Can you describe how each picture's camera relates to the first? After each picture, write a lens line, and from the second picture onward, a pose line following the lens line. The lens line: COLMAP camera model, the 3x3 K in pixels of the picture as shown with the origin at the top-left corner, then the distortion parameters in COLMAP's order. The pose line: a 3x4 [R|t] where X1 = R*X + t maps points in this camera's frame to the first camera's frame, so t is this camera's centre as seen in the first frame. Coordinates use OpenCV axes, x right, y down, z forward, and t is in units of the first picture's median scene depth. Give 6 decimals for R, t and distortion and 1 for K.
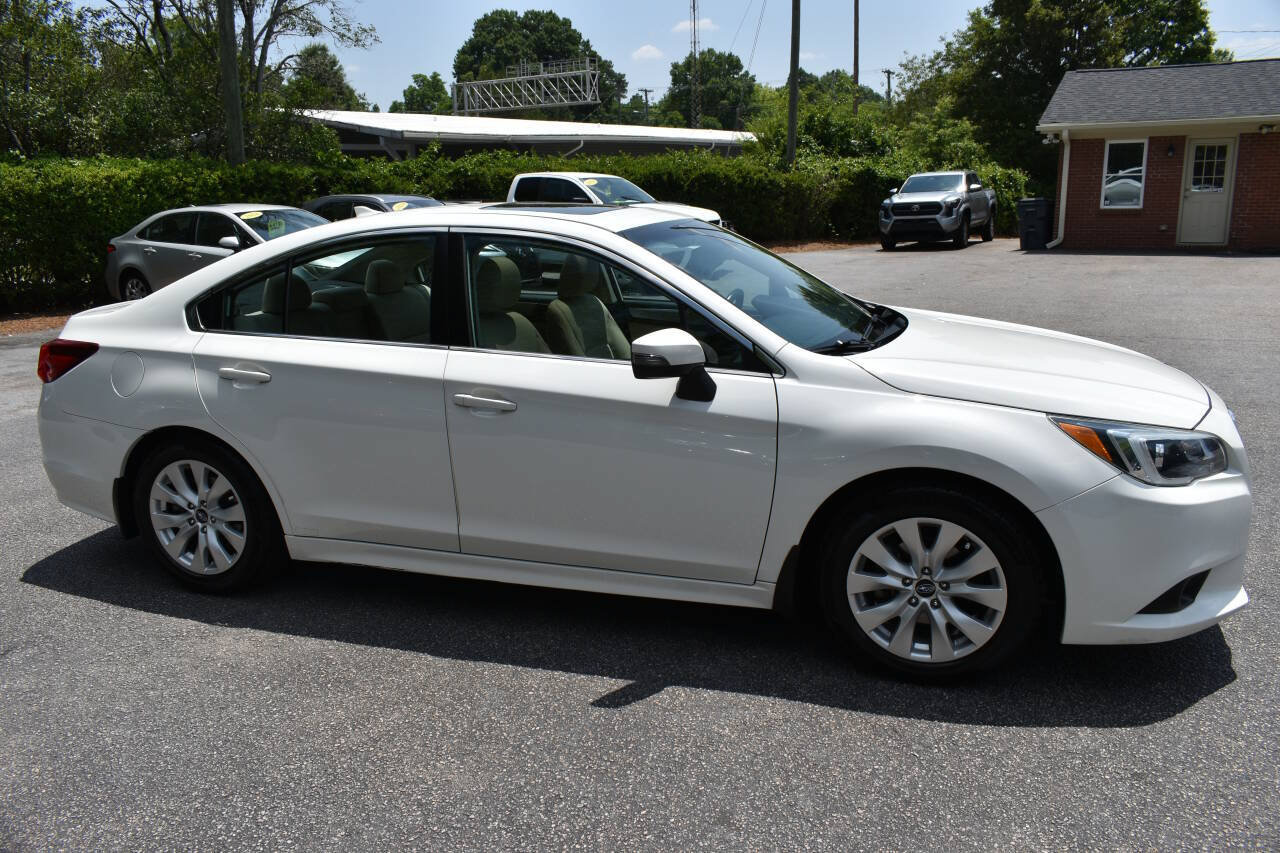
lens RADIAL K [[970.1, 0, 644.6], [0, 970.1, 421.9], [0, 0, 1]] dist [-0.028458, 0.015909]
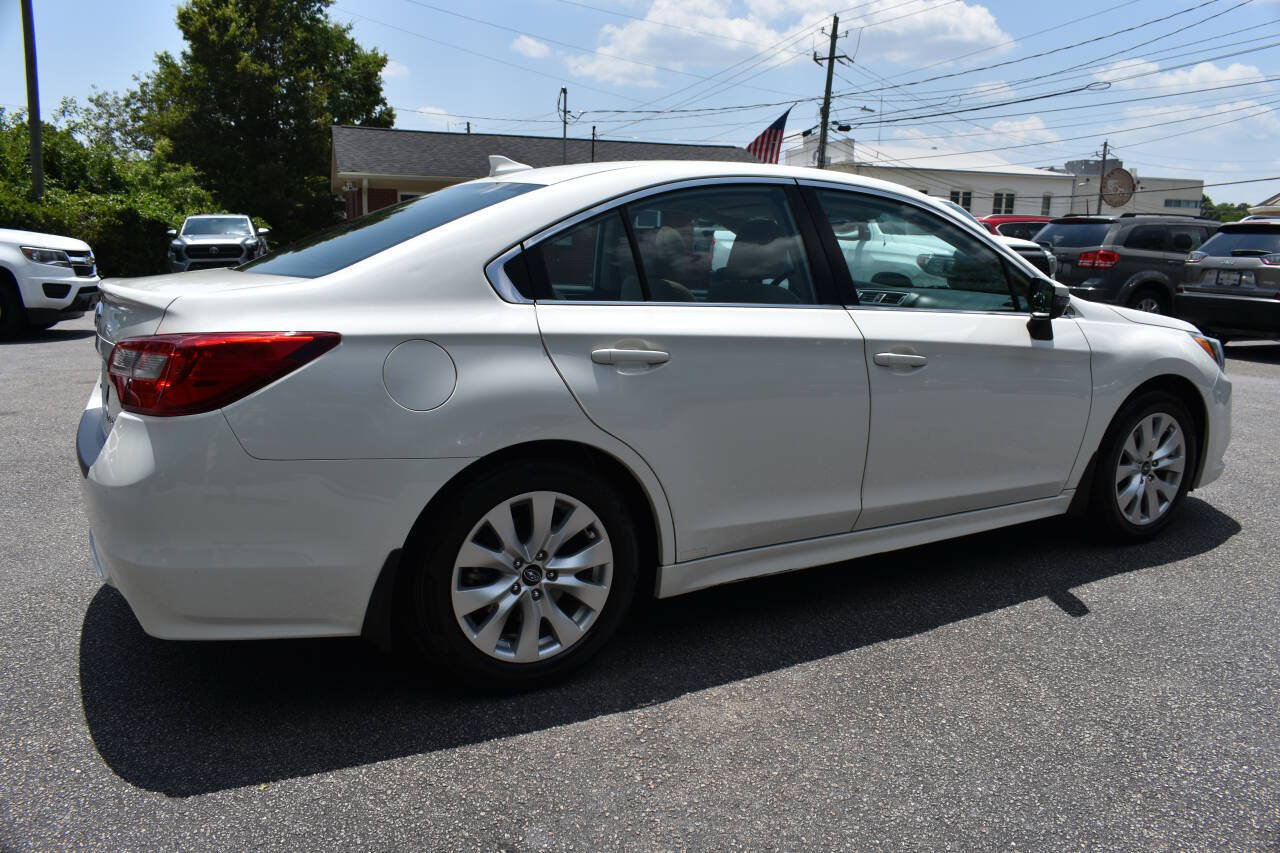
lens RADIAL K [[970.1, 0, 639.7], [0, 970.1, 421.2], [0, 0, 1]] dist [-0.028458, 0.015909]
pose [[0.661623, -0.101900, 0.742880, -0.935696], [0.146743, 0.989162, 0.004990, -0.002196], [-0.735337, 0.105711, 0.669406, 0.491019]]
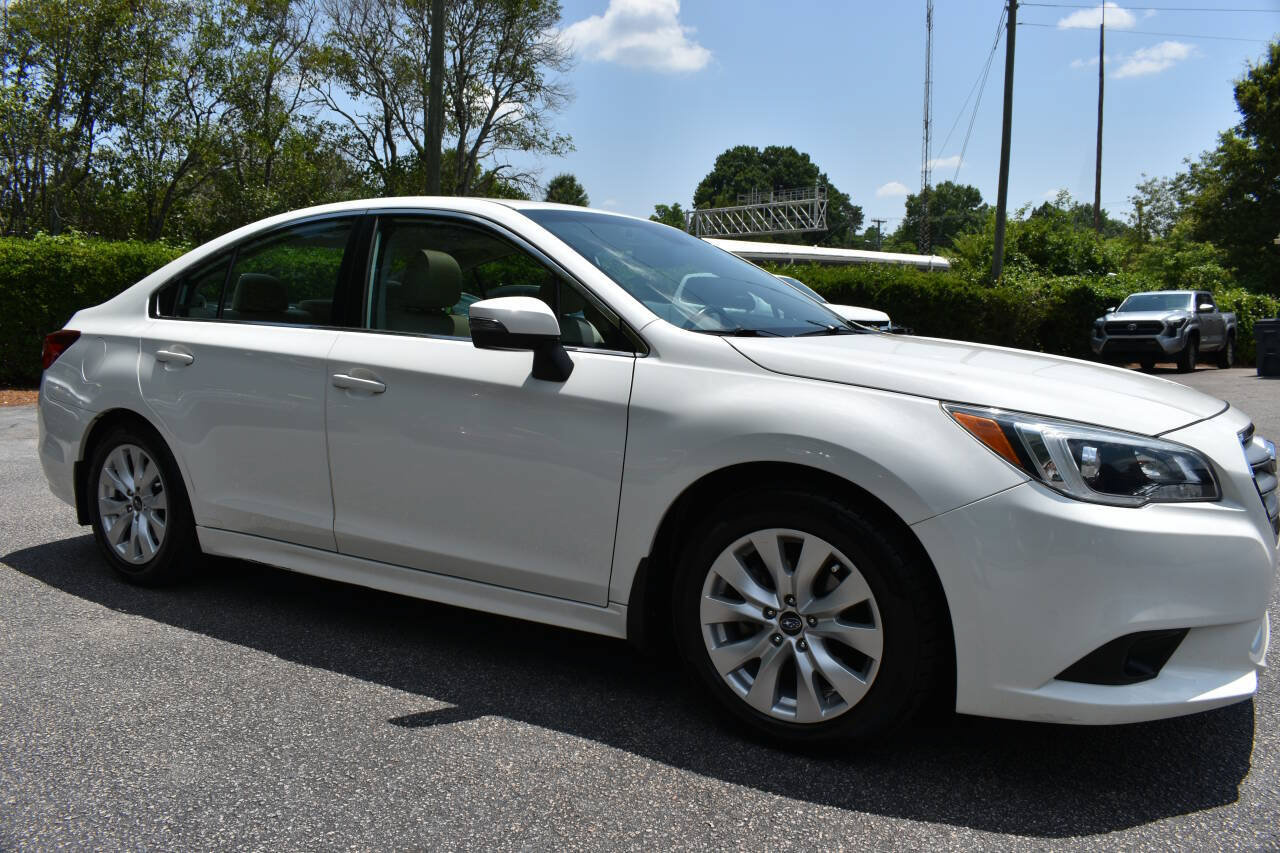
lens RADIAL K [[970.1, 0, 645.3], [0, 970.1, 422.2], [0, 0, 1]] dist [-0.028458, 0.015909]
pose [[0.971302, 0.054876, -0.231434, 0.279884], [-0.084183, 0.989353, -0.118719, 0.091282], [0.222455, 0.134795, 0.965580, 0.154492]]
